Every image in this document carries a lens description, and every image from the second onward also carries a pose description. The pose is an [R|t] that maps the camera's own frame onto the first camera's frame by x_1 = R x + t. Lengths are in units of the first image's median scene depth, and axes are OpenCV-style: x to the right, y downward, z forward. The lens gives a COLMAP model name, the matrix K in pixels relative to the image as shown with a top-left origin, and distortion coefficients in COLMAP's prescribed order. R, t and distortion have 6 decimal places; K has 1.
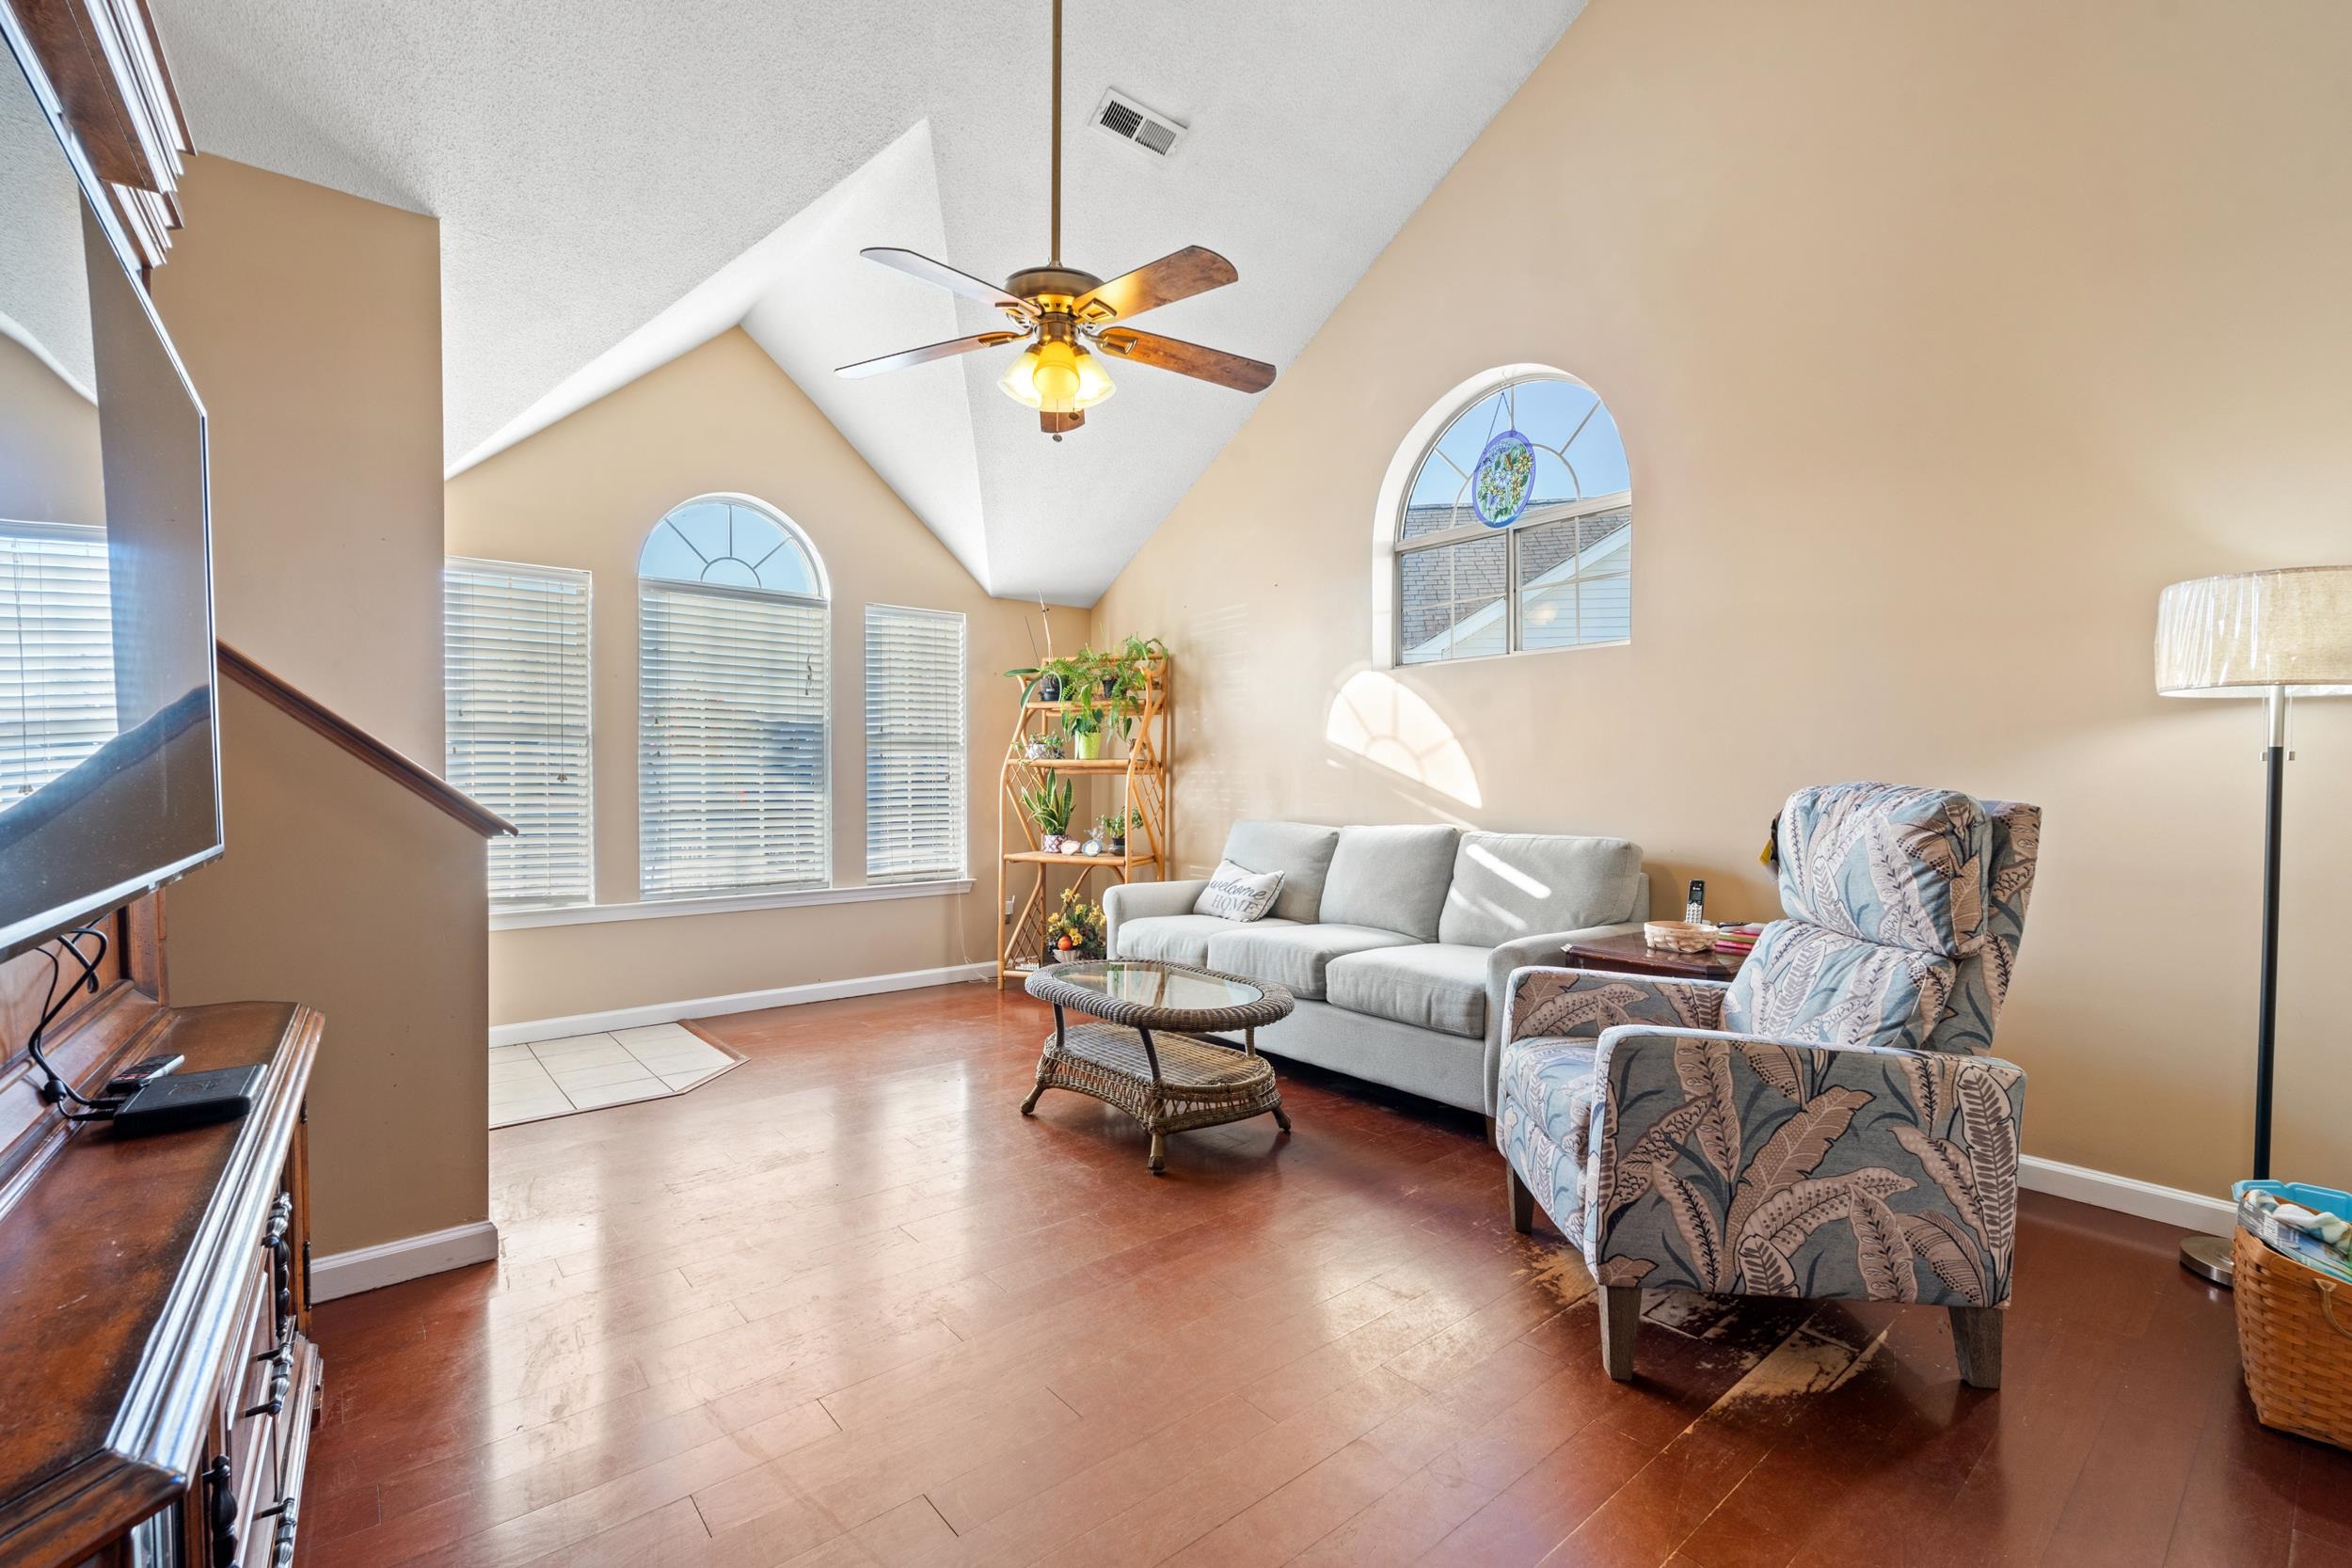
lens RADIAL K [[1031.3, 0, 1173.4], [0, 1031.3, 799.1], [0, 0, 1]] dist [-0.003773, -0.000725]
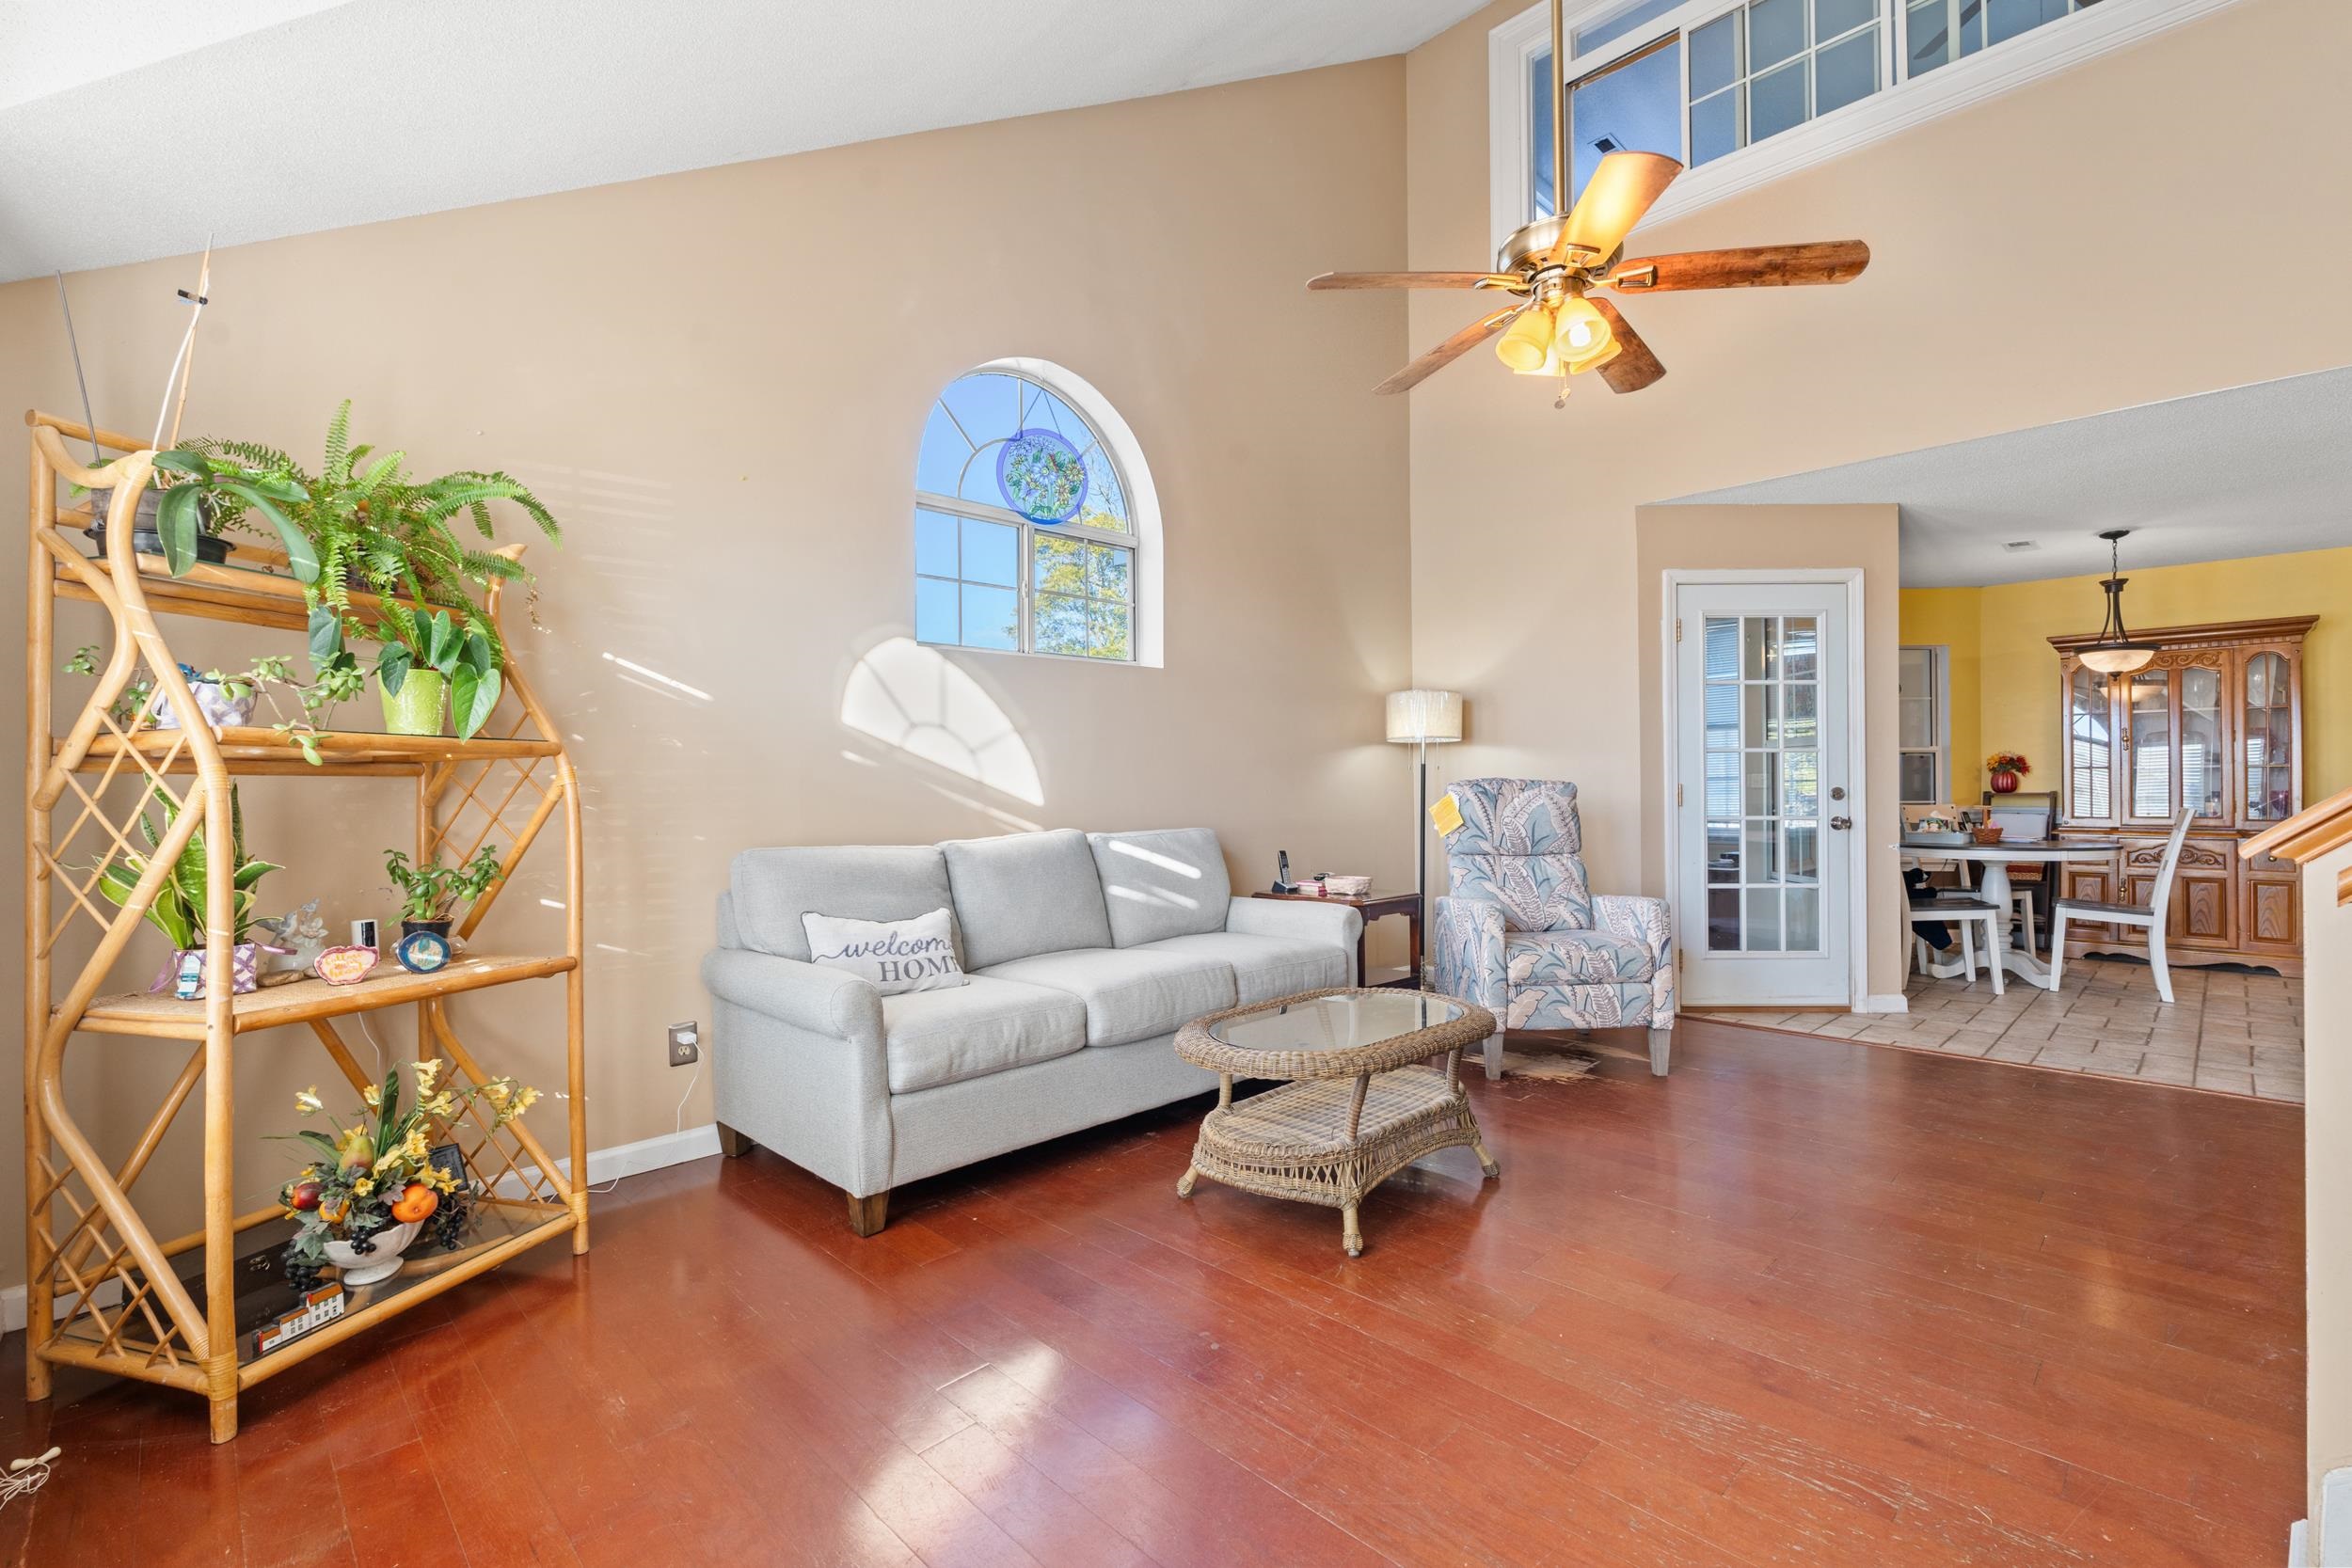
lens RADIAL K [[1031.3, 0, 1192.7], [0, 1031.3, 776.6], [0, 0, 1]] dist [-0.003773, -0.000725]
pose [[-0.091632, 0.003976, 0.995785, -0.642779], [0.029398, 0.999567, -0.001286, -0.013021], [-0.995359, 0.029157, -0.091709, 0.895848]]
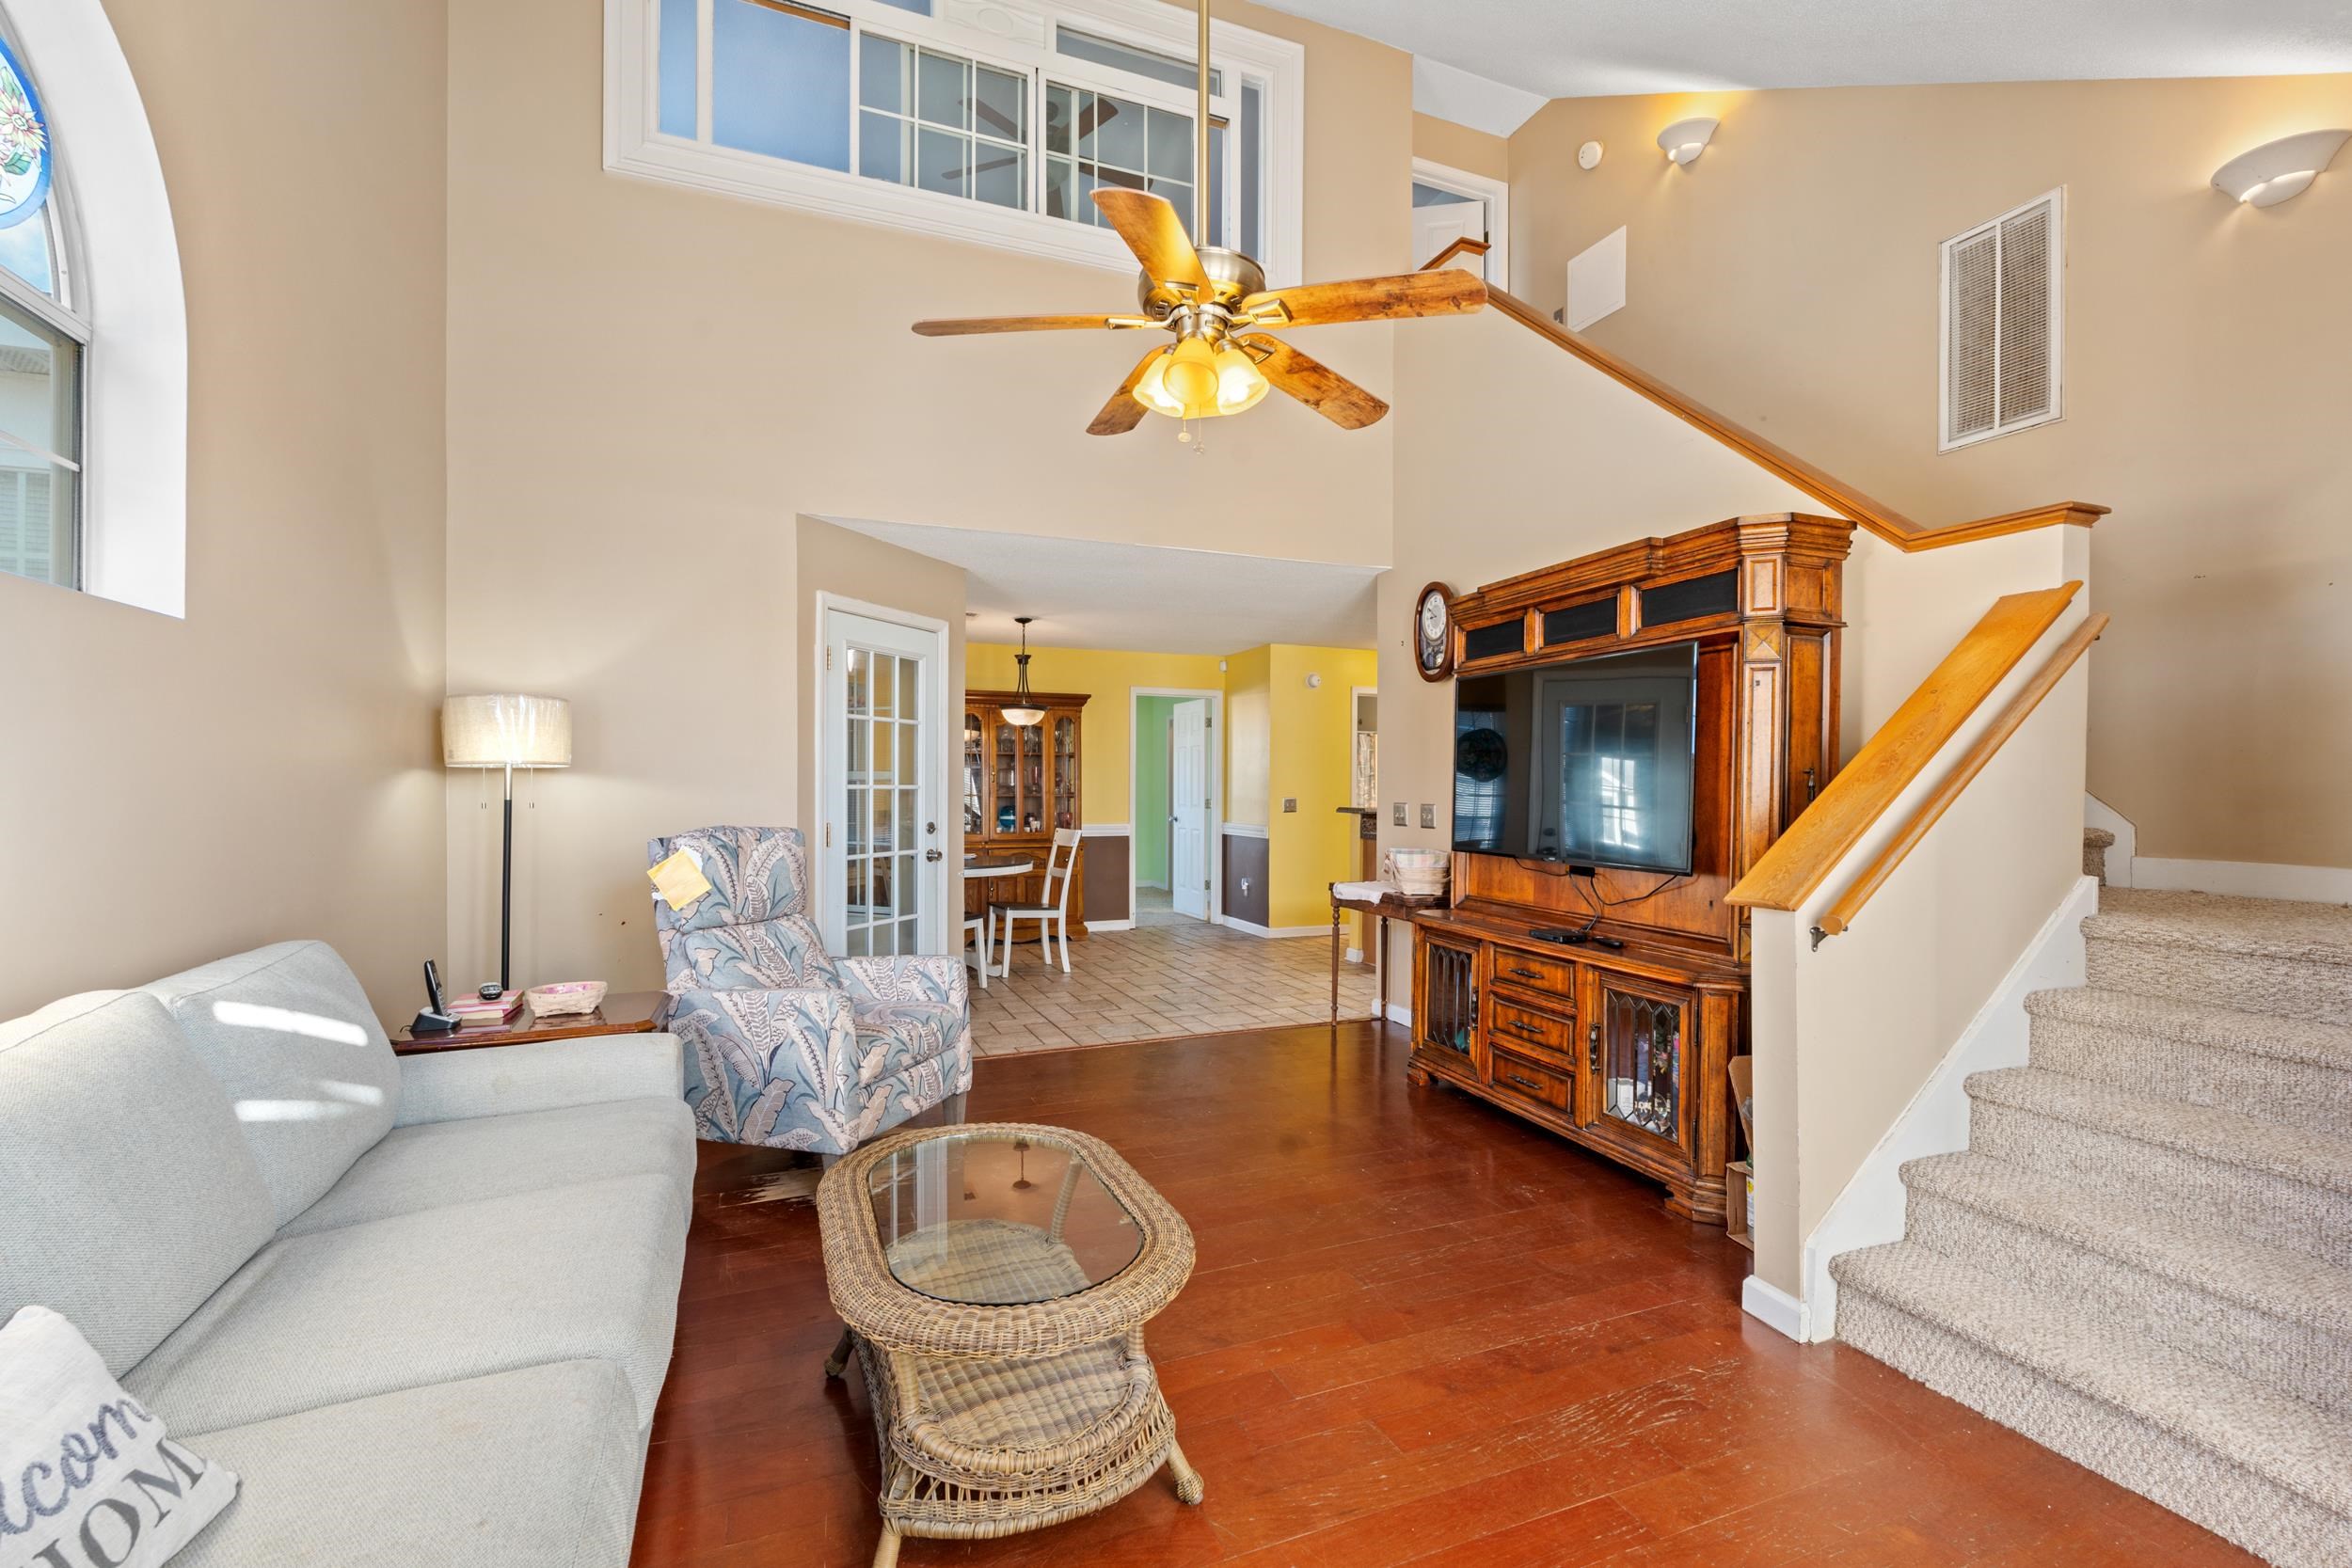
lens RADIAL K [[1031.3, 0, 1190.0], [0, 1031.3, 776.6], [0, 0, 1]] dist [-0.003773, -0.000725]
pose [[-0.955086, -0.004612, 0.296294, -0.233430], [0.000505, 0.999852, 0.017190, -0.055609], [-0.296330, 0.016568, -0.954942, 1.154311]]
